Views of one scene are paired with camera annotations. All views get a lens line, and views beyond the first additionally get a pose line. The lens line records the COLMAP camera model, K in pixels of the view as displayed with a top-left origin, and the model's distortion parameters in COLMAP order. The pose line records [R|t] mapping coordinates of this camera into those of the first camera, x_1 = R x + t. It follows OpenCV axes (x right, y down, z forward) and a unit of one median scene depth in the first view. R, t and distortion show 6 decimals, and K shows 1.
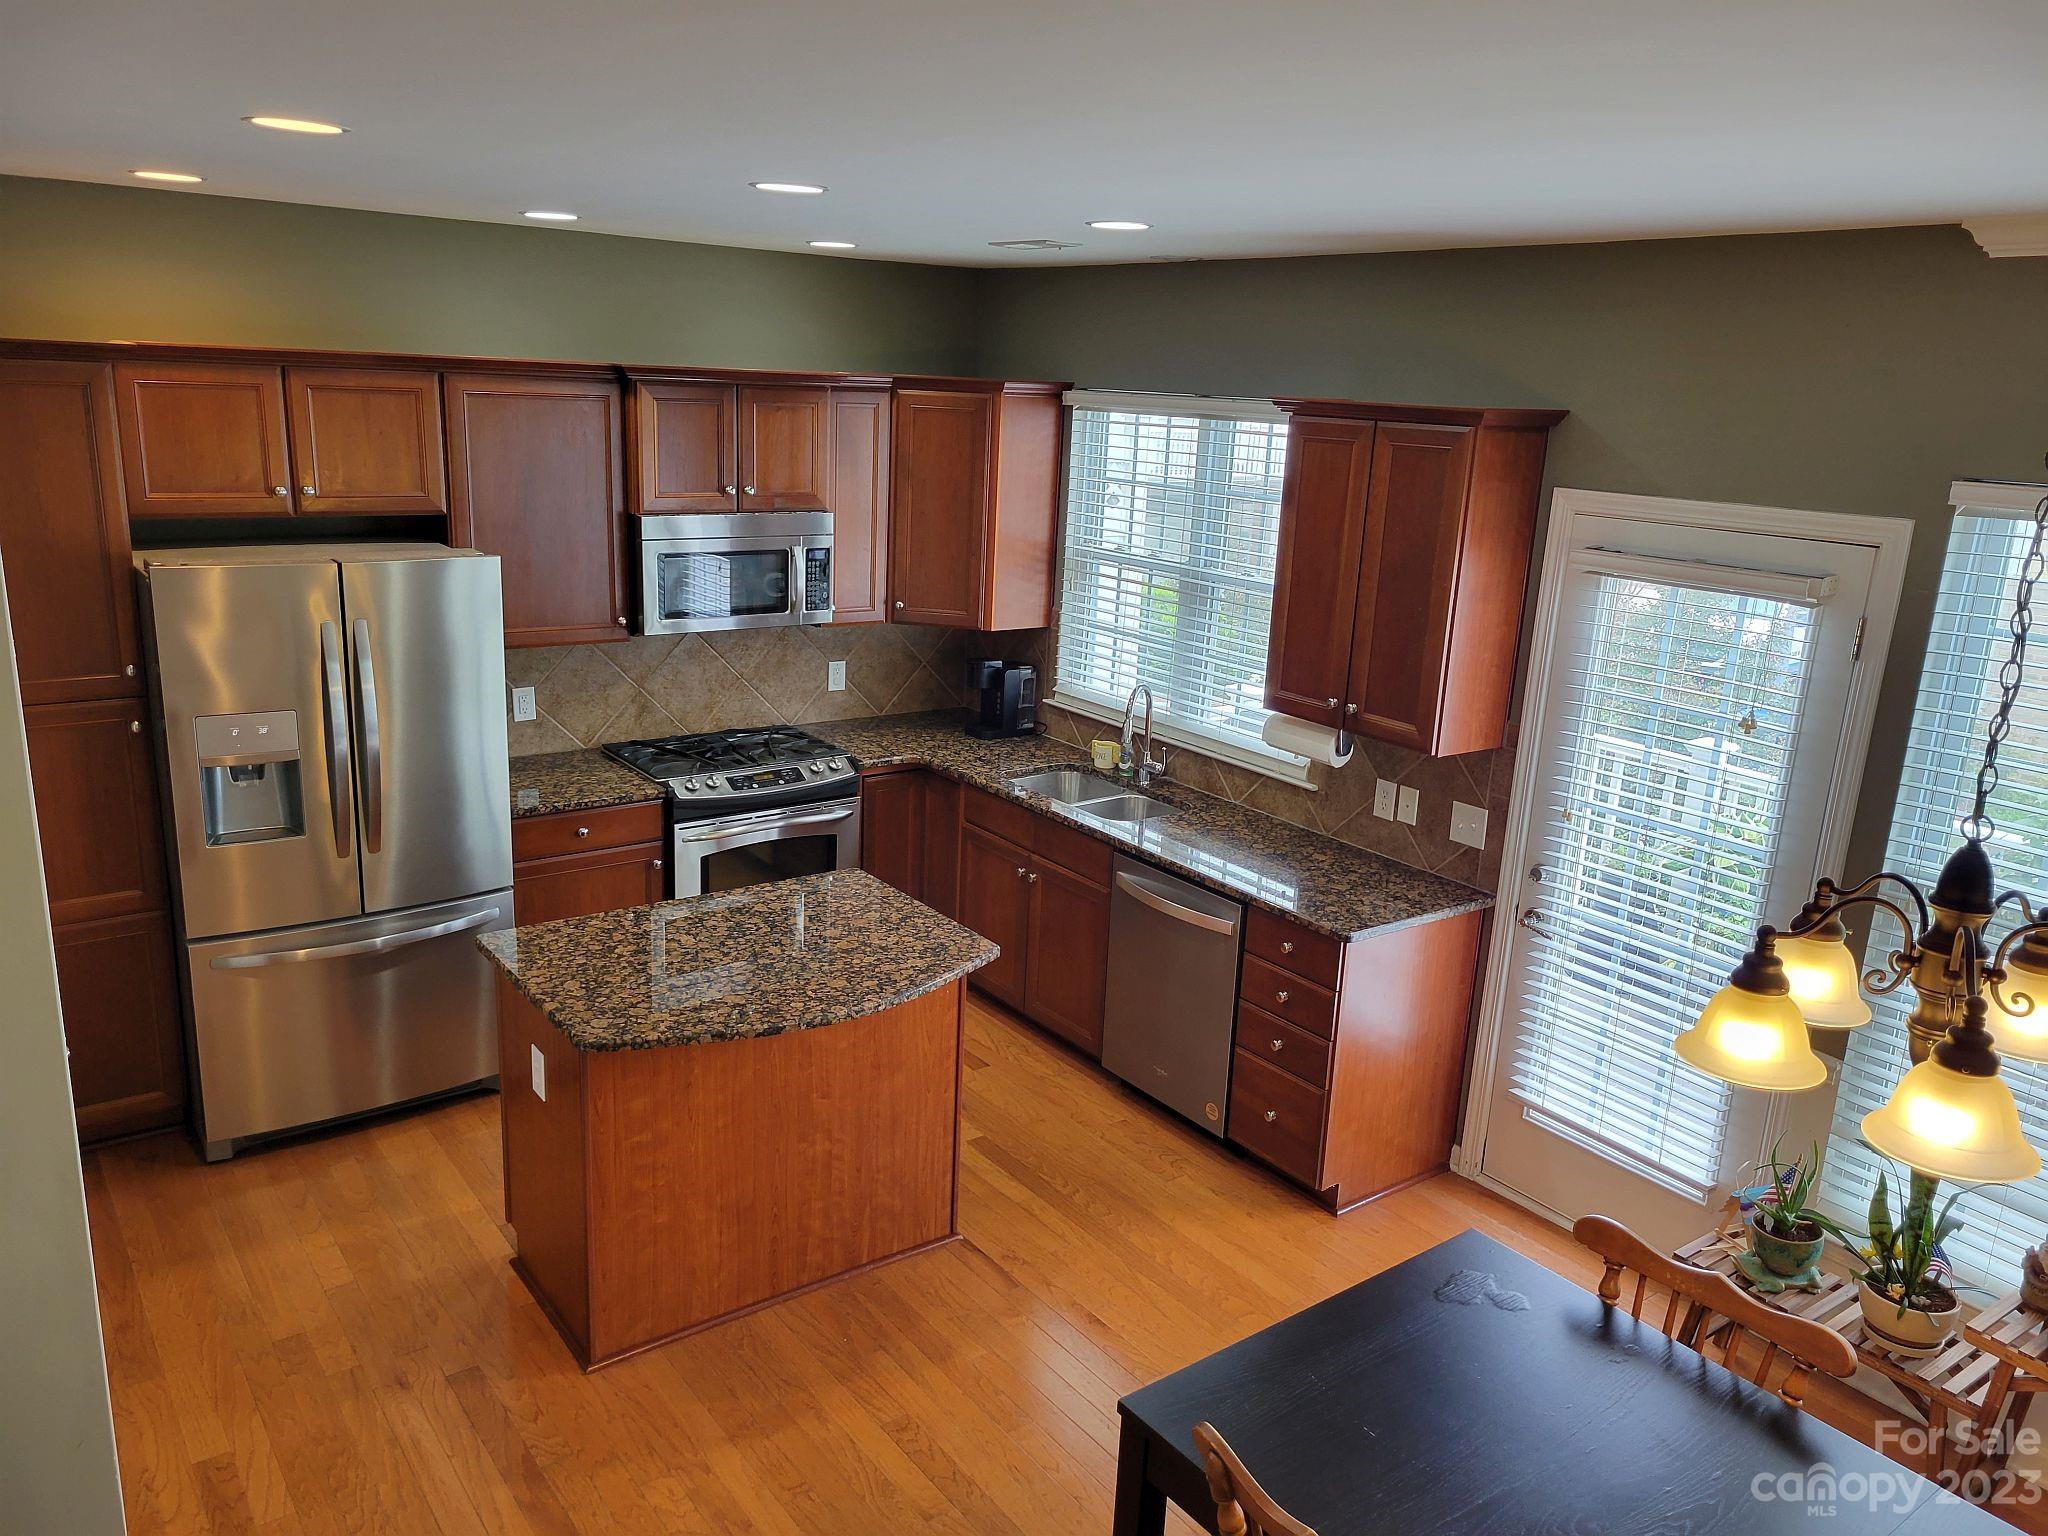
lens RADIAL K [[1527.2, 0, 1025.5], [0, 1527.2, 788.3], [0, 0, 1]] dist [0.038671, -0.005569]
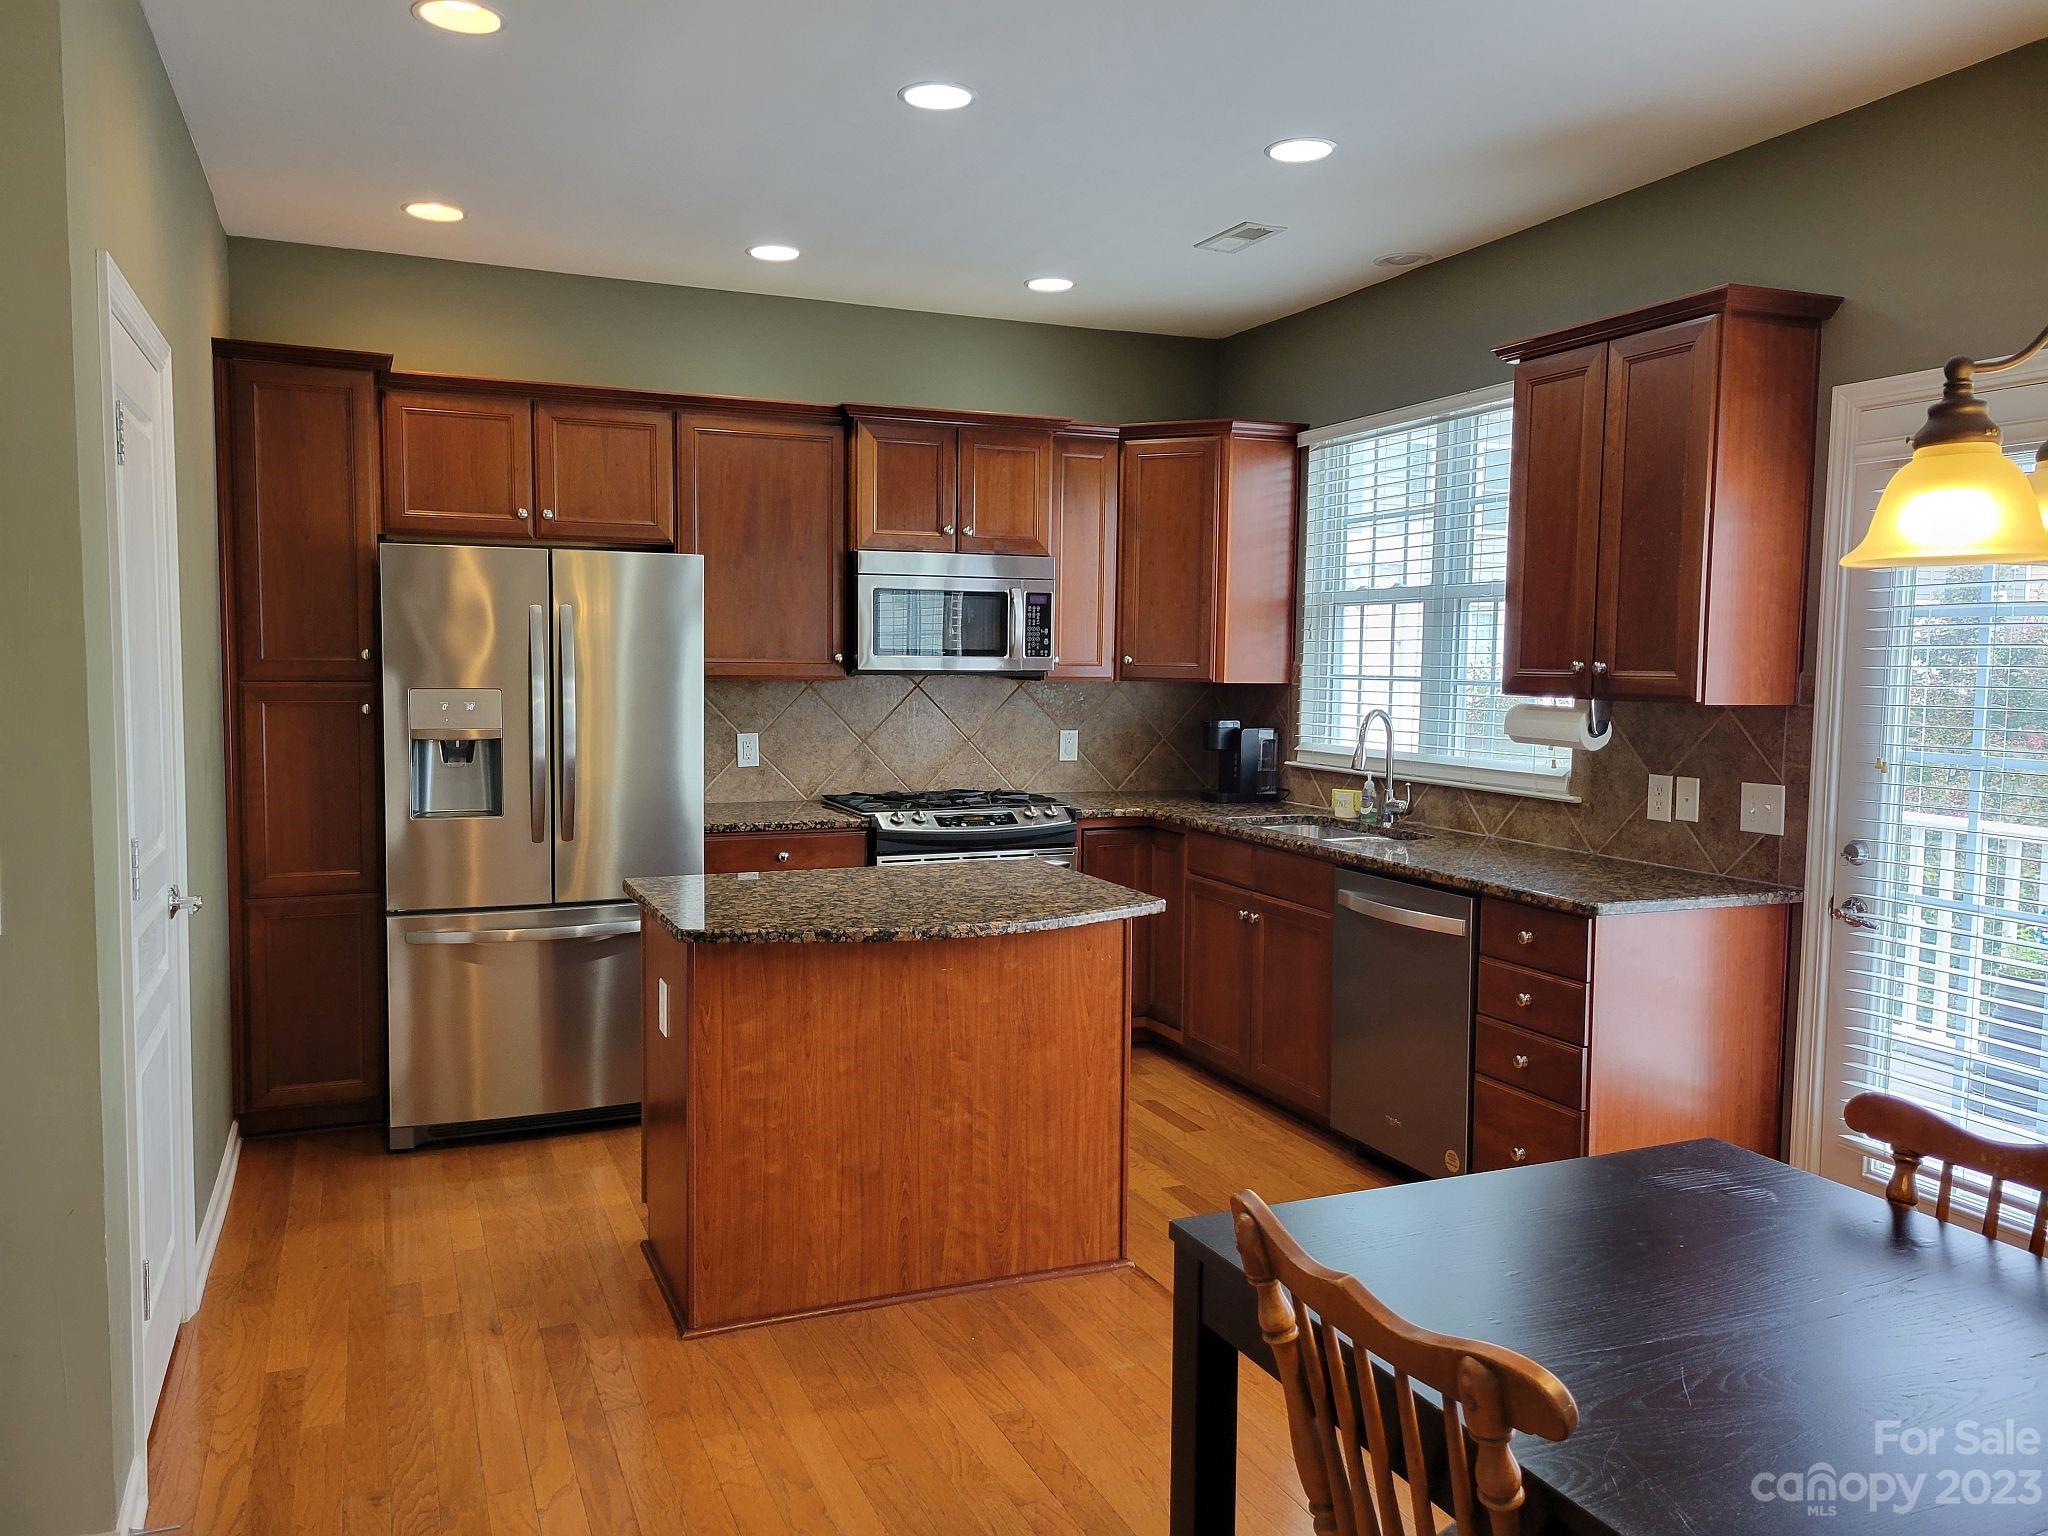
lens RADIAL K [[1532.2, 0, 995.5], [0, 1532.2, 771.3], [0, 0, 1]] dist [0.038977, -0.004360]
pose [[0.969268, -0.017651, -0.245374, 0.092903], [-0.031460, 0.980340, -0.194790, 0.179288], [0.243988, 0.196523, 0.949657, 0.102333]]
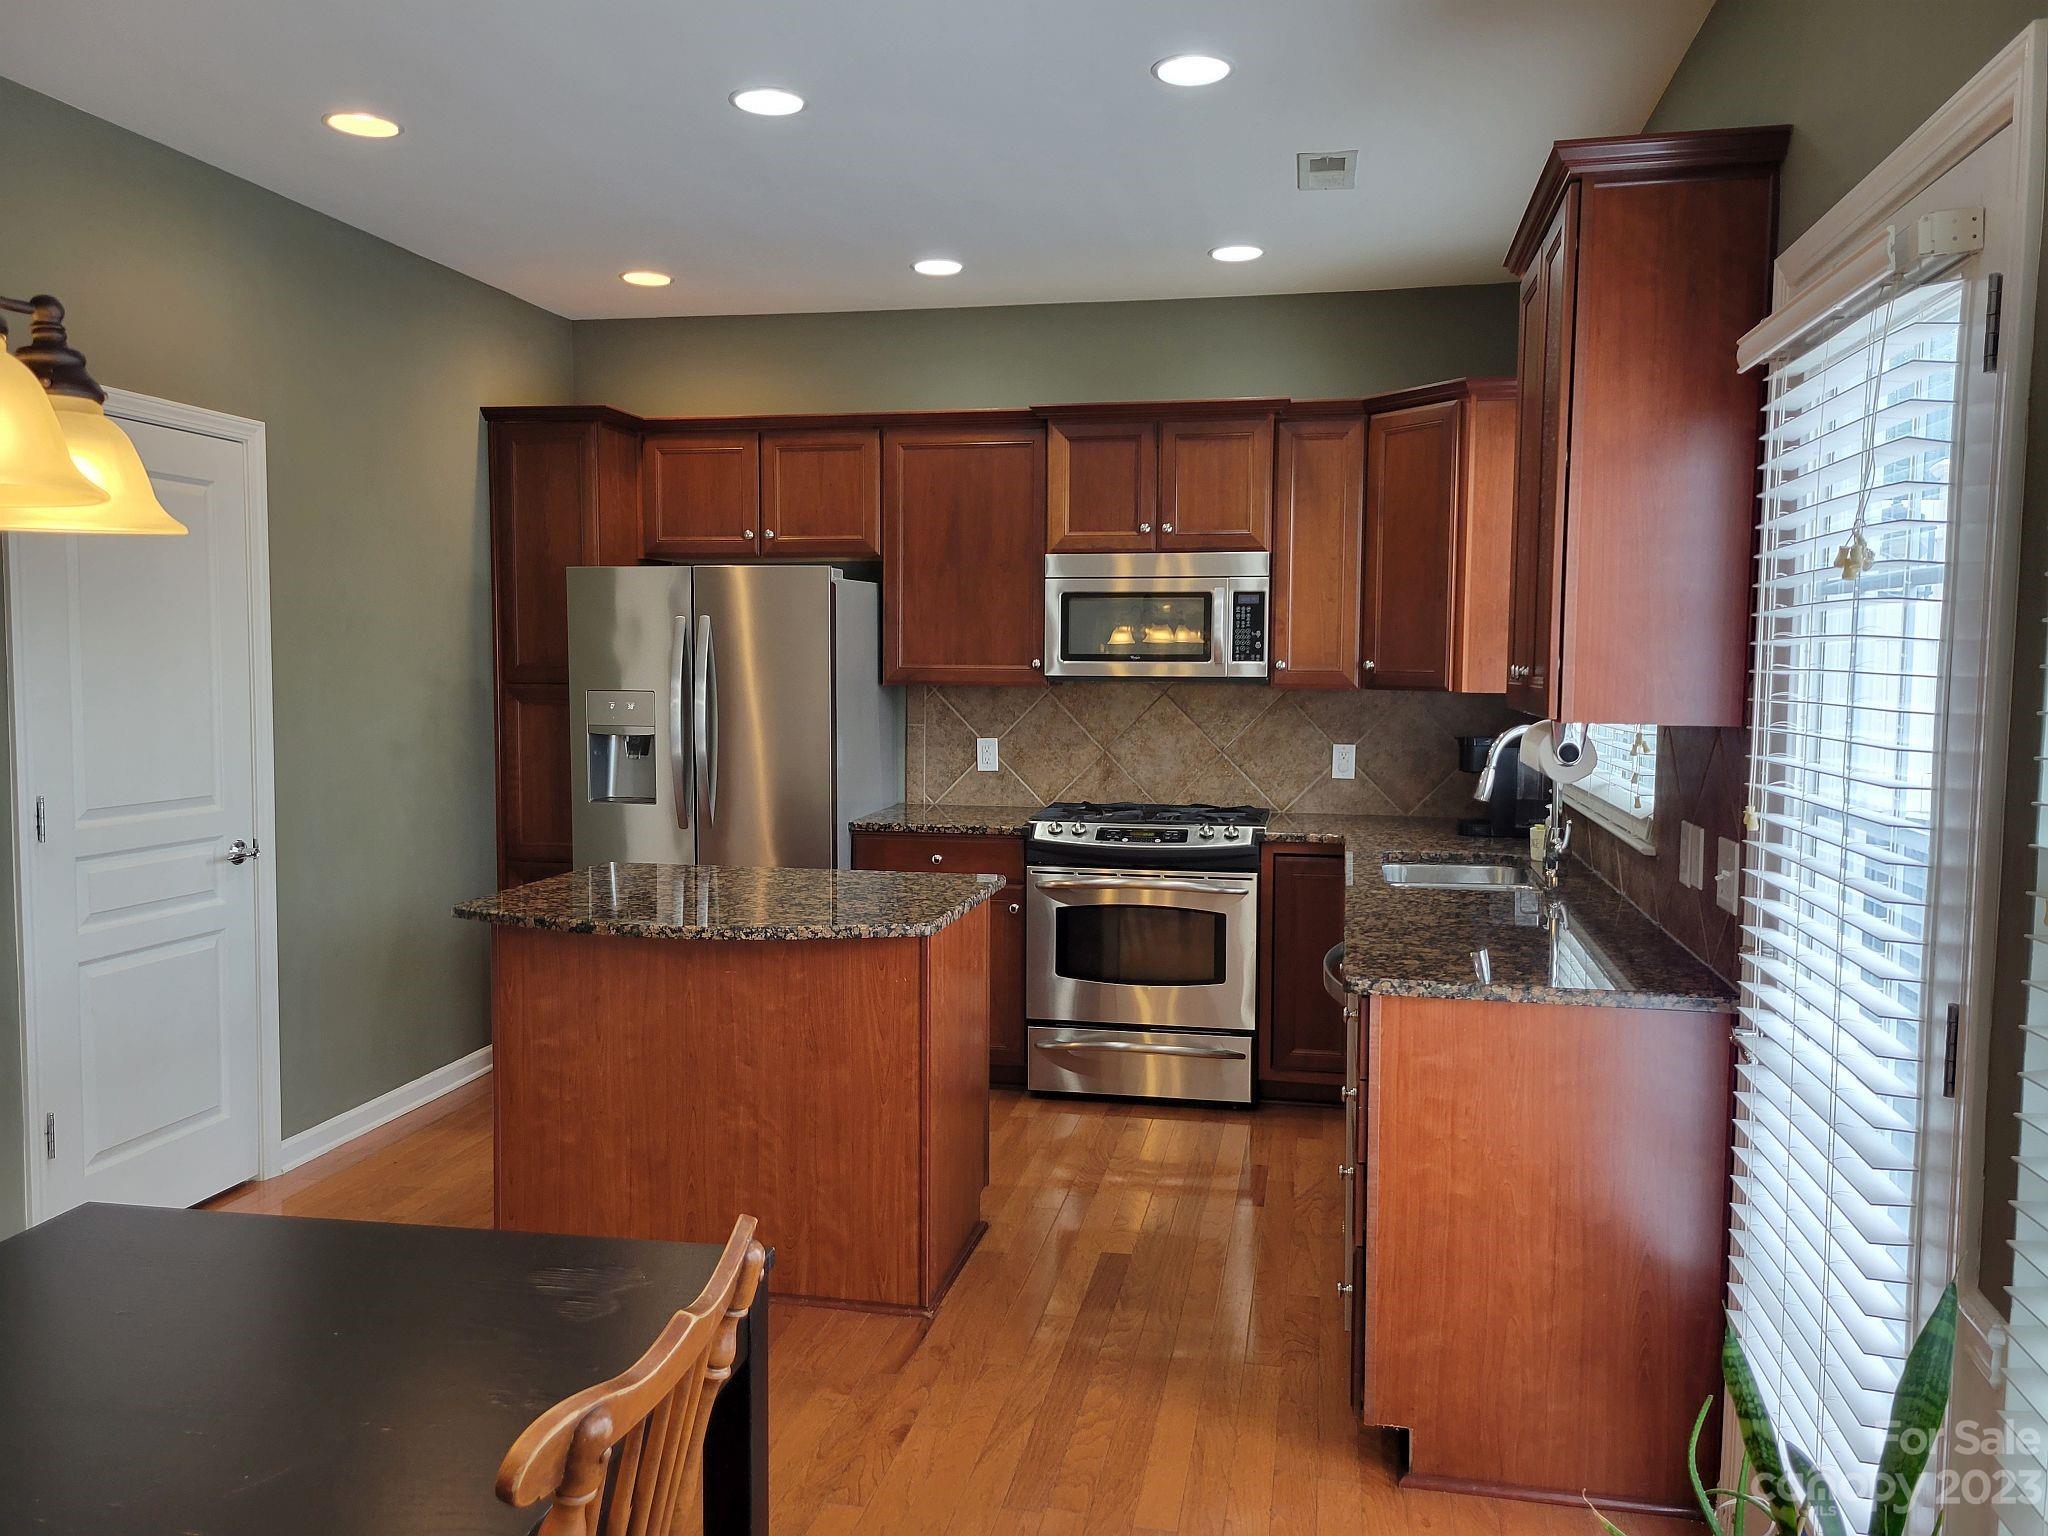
lens RADIAL K [[1535.0, 0, 1024.0], [0, 1535.0, 768.0], [0, 0, 1]] dist [0.065579, -0.051694]
pose [[0.667552, 0.012272, -0.744462, 0.542897], [-0.174416, 0.974621, -0.140331, 0.112076], [0.723846, 0.223525, 0.652750, 0.417702]]
